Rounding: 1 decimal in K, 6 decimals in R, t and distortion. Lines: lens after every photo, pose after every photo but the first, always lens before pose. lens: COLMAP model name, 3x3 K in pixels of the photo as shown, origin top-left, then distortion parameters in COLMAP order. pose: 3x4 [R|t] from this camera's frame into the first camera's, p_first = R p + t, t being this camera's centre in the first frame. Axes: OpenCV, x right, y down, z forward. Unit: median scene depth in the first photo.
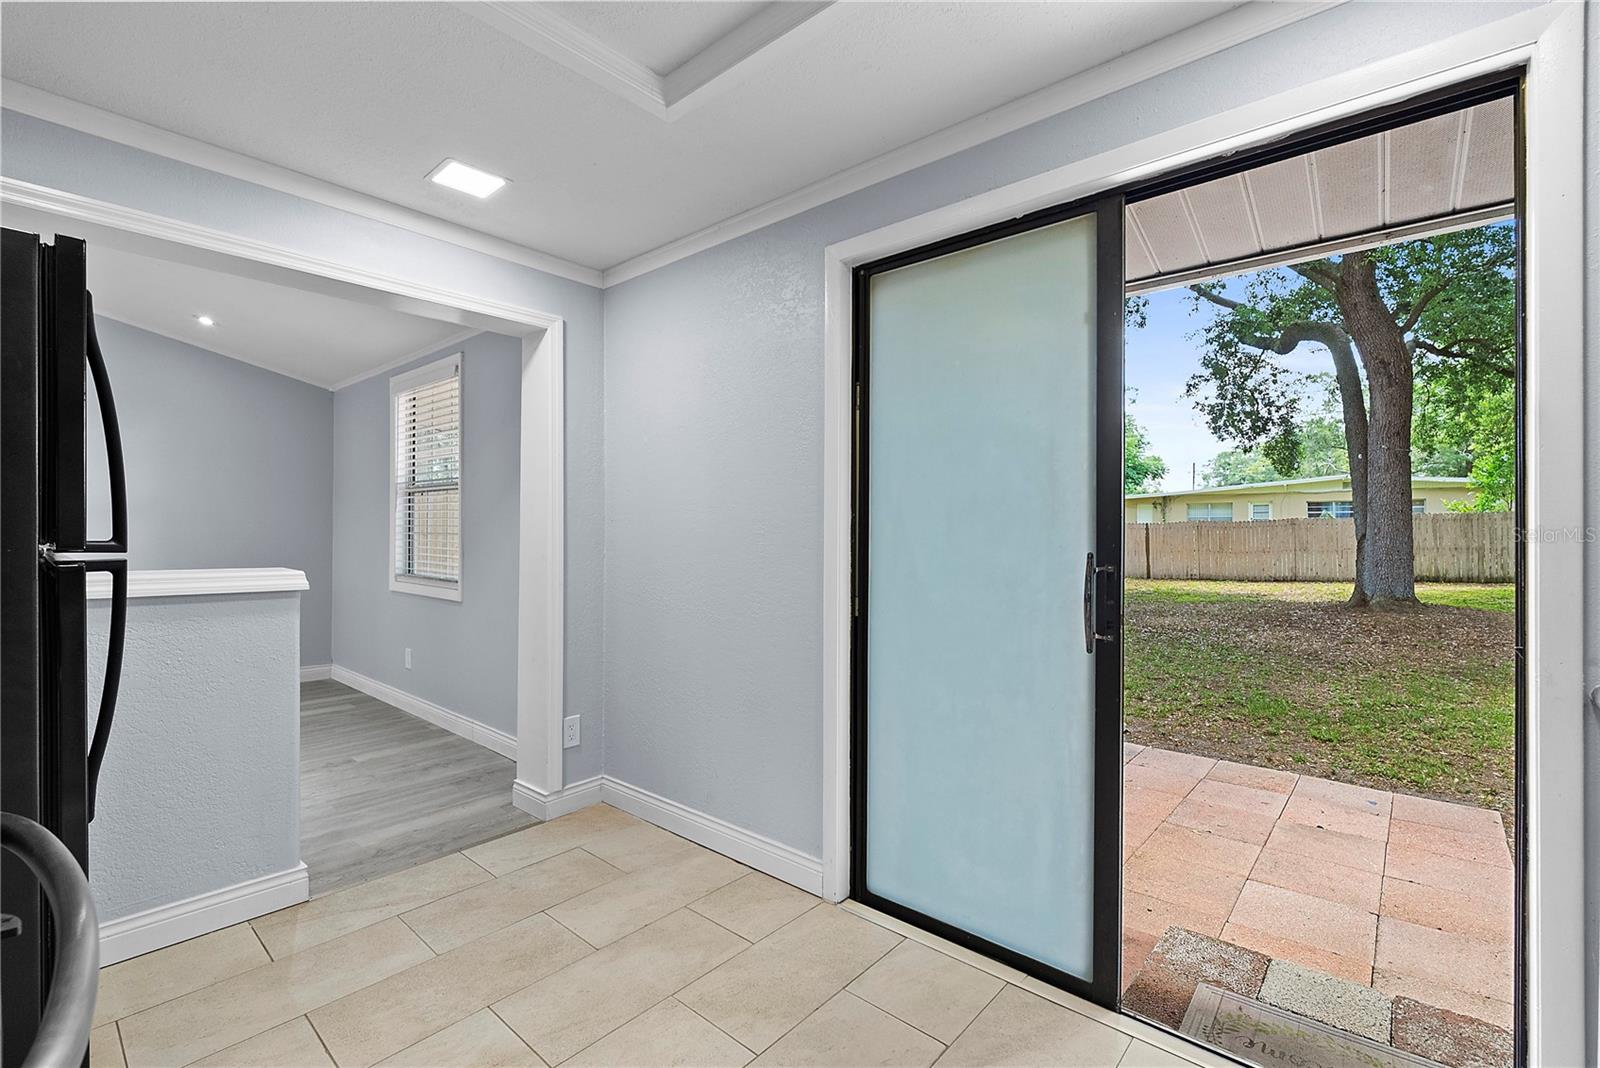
lens RADIAL K [[708.0, 0, 804.4], [0, 708.0, 528.5], [0, 0, 1]] dist [-0.007493, 0.001172]
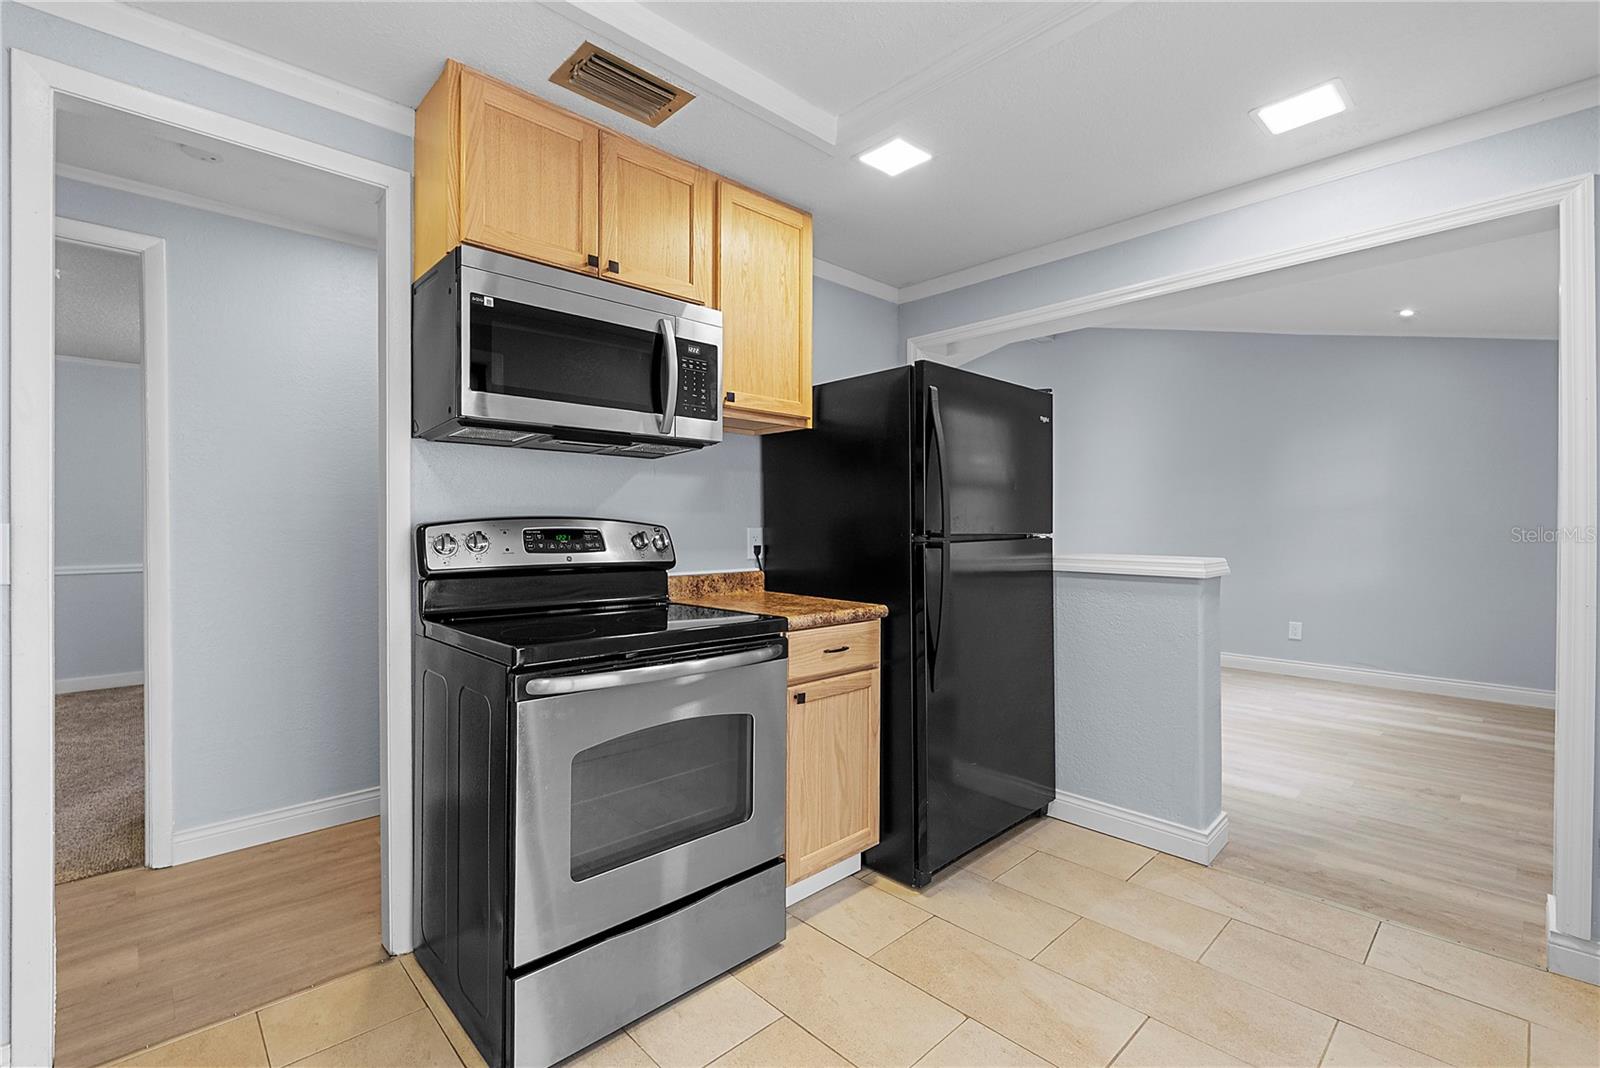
lens RADIAL K [[708.0, 0, 800.0], [0, 708.0, 527.6], [0, 0, 1]] dist [-0.007493, 0.001172]
pose [[-0.097981, -0.001548, -0.995187, 0.354484], [0.004609, 0.999987, -0.002010, 0.007099], [0.995178, -0.004784, -0.097972, 0.398475]]
